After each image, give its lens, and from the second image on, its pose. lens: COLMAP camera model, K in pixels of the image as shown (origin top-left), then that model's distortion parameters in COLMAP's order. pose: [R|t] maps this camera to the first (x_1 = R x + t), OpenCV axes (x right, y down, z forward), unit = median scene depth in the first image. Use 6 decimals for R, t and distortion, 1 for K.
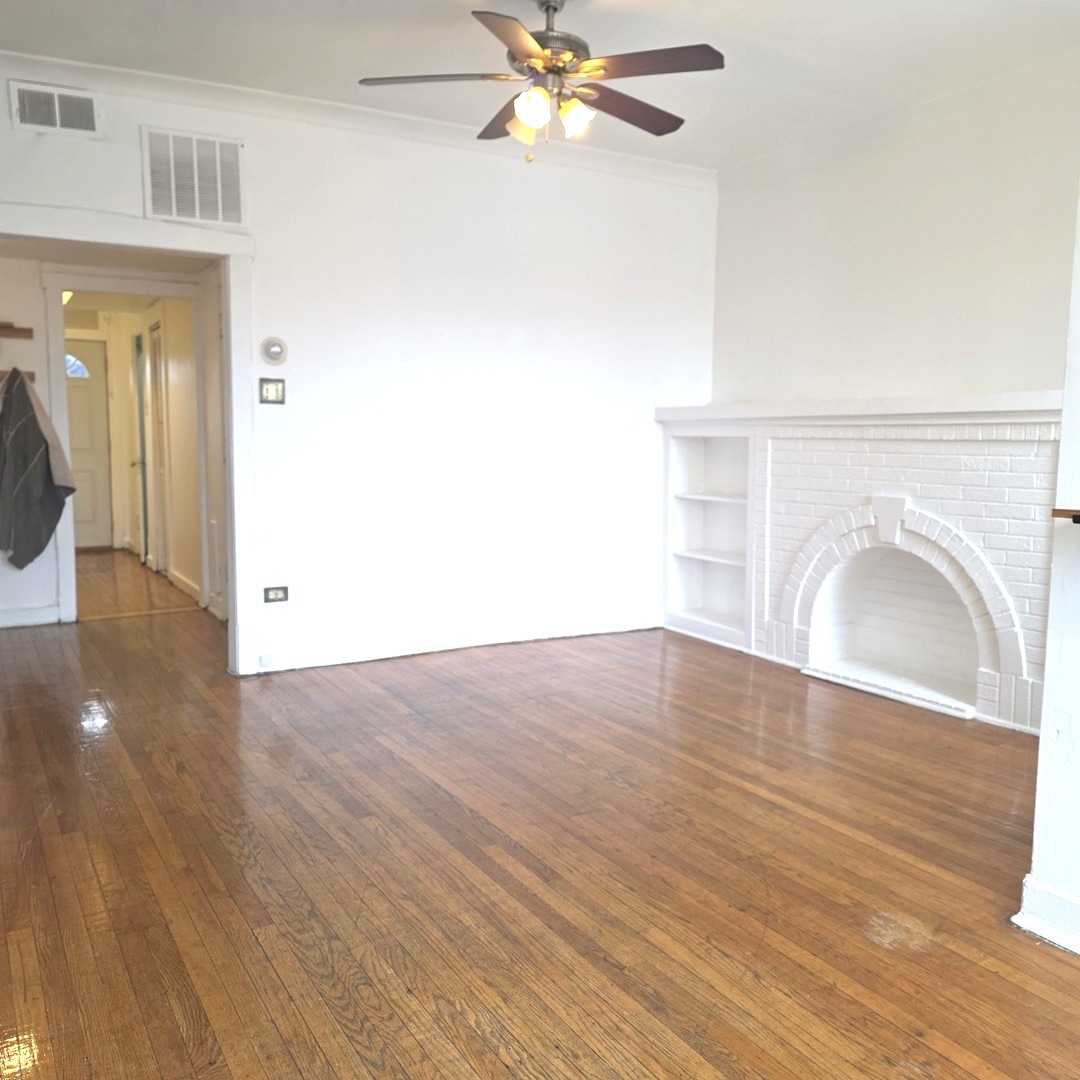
lens RADIAL K [[954.8, 0, 540.0], [0, 954.8, 540.0], [0, 0, 1]] dist [0.111604, -0.129470]
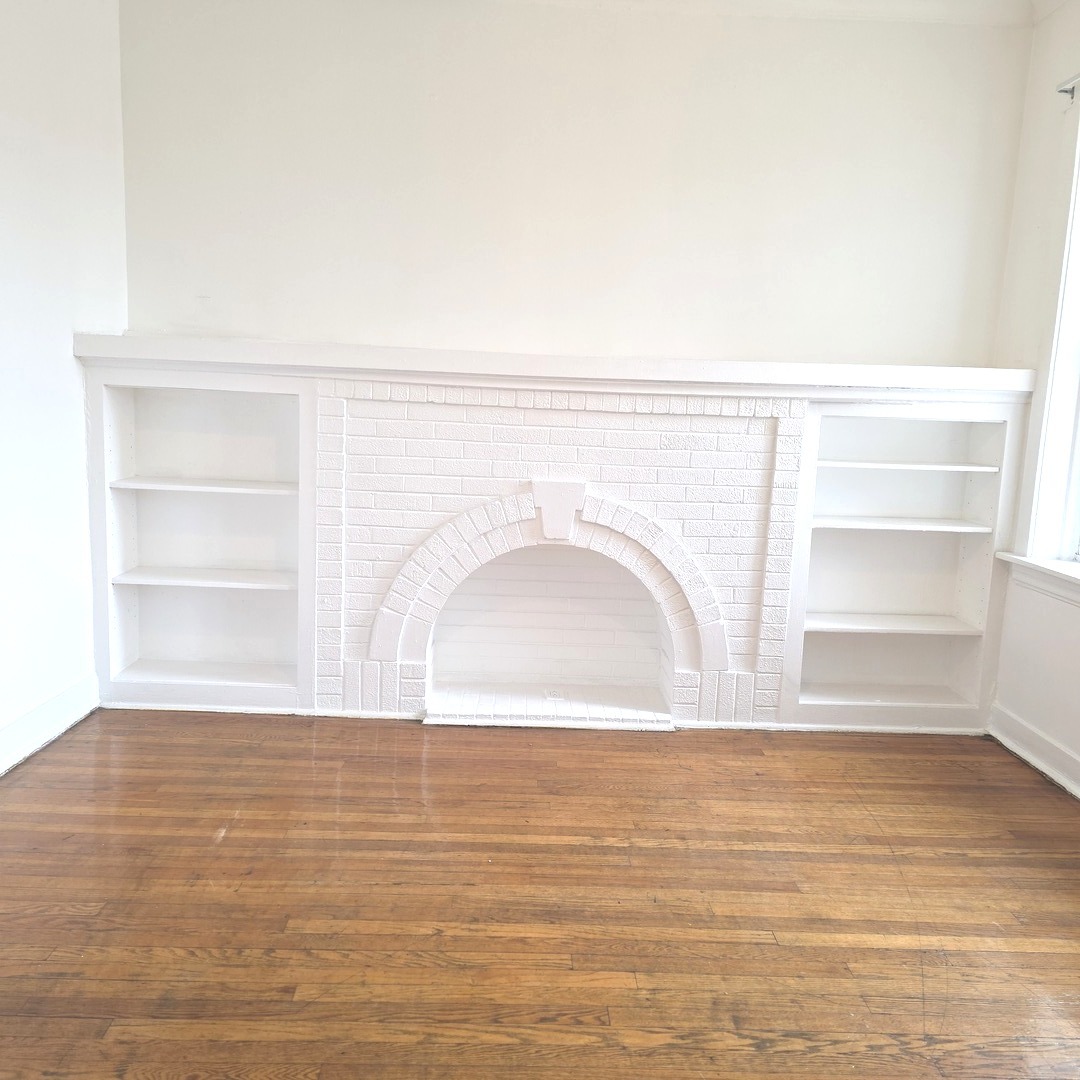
lens RADIAL K [[954.8, 0, 540.0], [0, 954.8, 540.0], [0, 0, 1]] dist [0.111604, -0.129470]
pose [[0.496115, -0.117124, 0.860321, -0.348651], [0.058018, 0.993117, 0.101746, -0.082618], [-0.866316, -0.000564, 0.499495, 0.659086]]
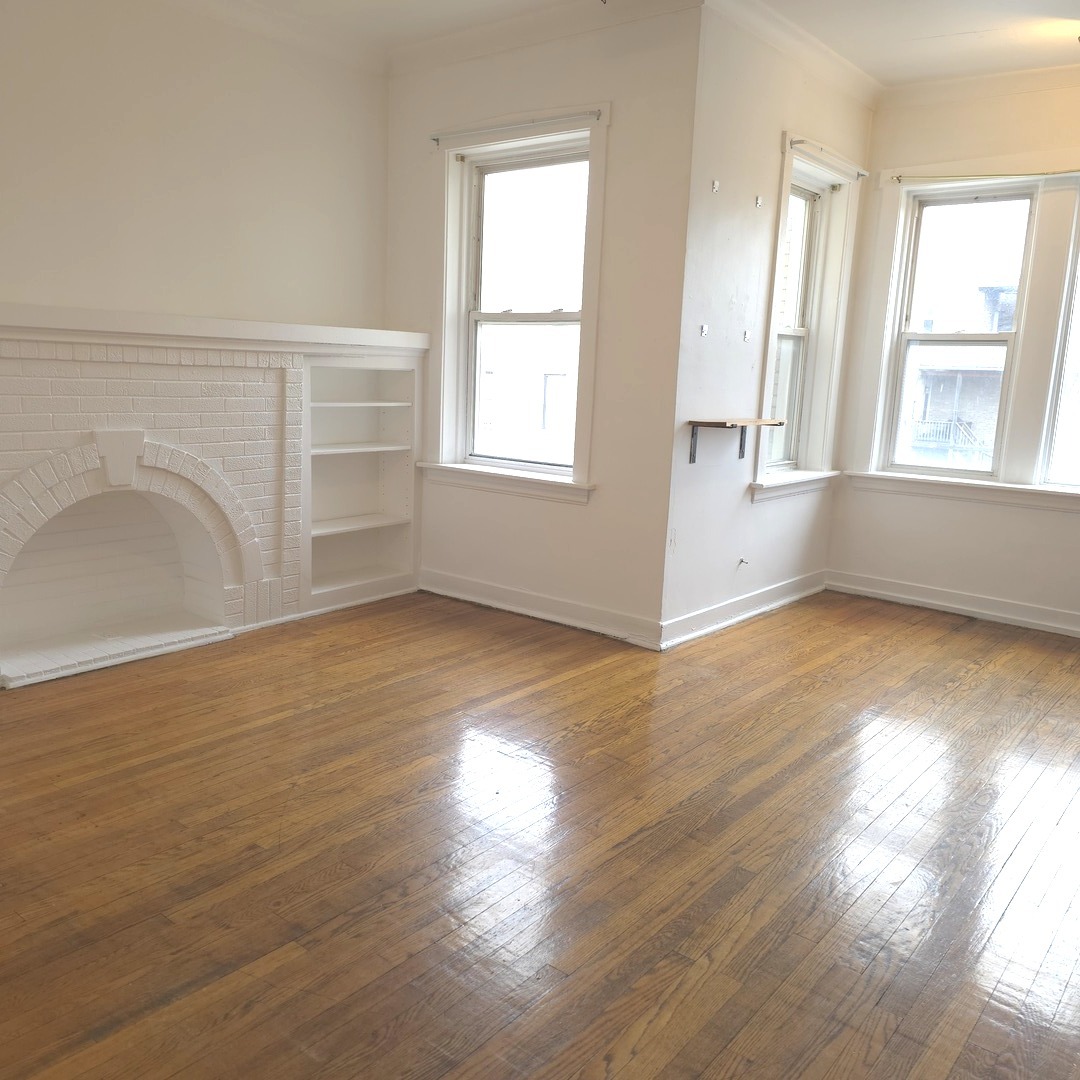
lens RADIAL K [[950.5, 0, 510.4], [0, 950.5, 543.1], [0, 0, 1]] dist [0.099102, -0.133322]
pose [[-0.331127, -0.191926, 0.923861, -0.580755], [0.061516, 0.972622, 0.224104, -0.123927], [-0.941579, 0.131039, -0.310255, 1.010258]]
